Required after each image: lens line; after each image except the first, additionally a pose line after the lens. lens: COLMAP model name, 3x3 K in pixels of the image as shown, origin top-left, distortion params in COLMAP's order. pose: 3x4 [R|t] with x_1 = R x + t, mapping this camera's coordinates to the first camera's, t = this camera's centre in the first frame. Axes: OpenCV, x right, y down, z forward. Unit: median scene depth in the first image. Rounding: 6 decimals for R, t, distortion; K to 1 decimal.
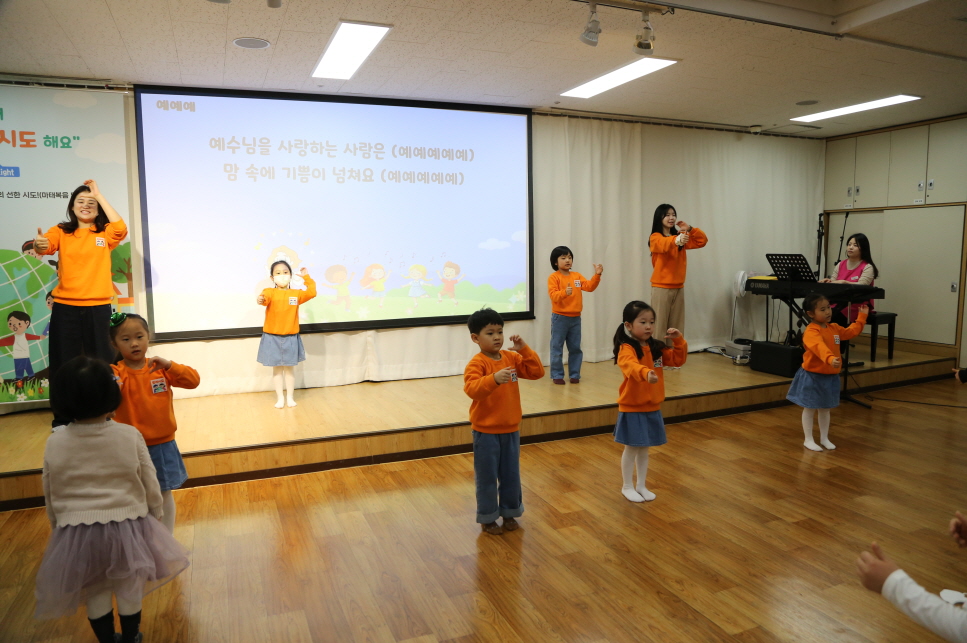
lens RADIAL K [[659.5, 0, 486.4], [0, 659.5, 329.1], [0, 0, 1]] dist [-0.119088, 0.066081]
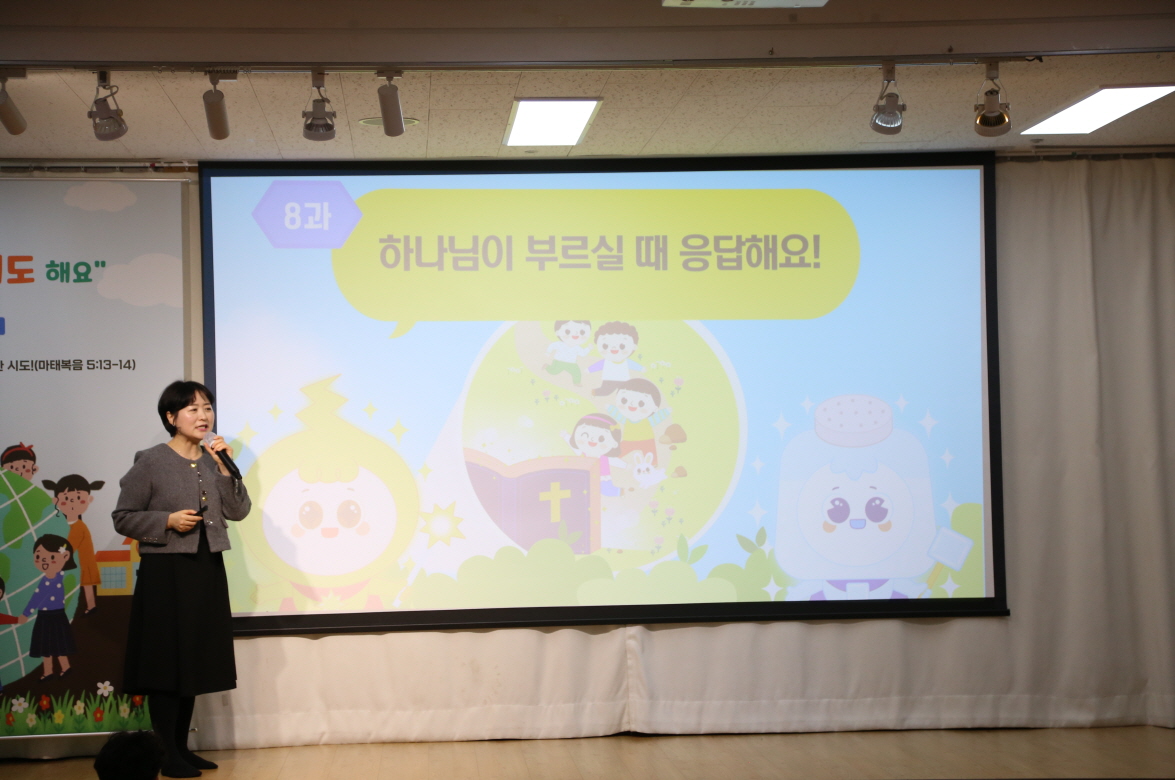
lens RADIAL K [[2558.1, 0, 595.2], [0, 2558.1, 399.8], [0, 0, 1]] dist [0.444056, 0.000000]
pose [[0.947552, -0.012594, -0.319354, 0.501840], [-0.031082, 0.990855, -0.131300, 0.107045], [0.318087, 0.134340, 0.938495, -1.009710]]
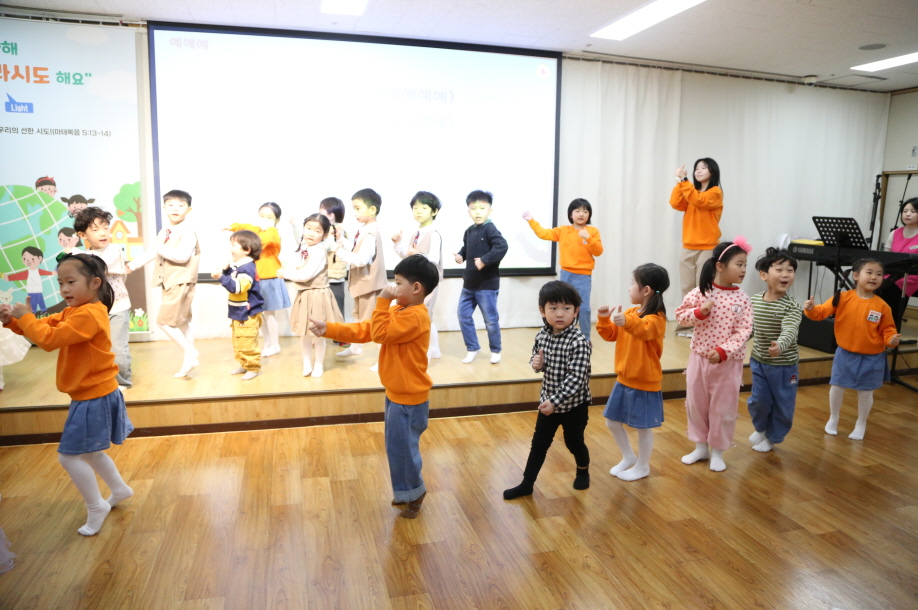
lens RADIAL K [[626.1, 0, 462.0], [0, 626.1, 305.1], [0, 0, 1]] dist [-0.119088, 0.066081]
pose [[0.992178, 0.050608, -0.114115, 0.060018], [-0.045675, 0.997923, 0.045433, -0.009691], [0.116177, -0.039865, 0.992428, 0.116208]]
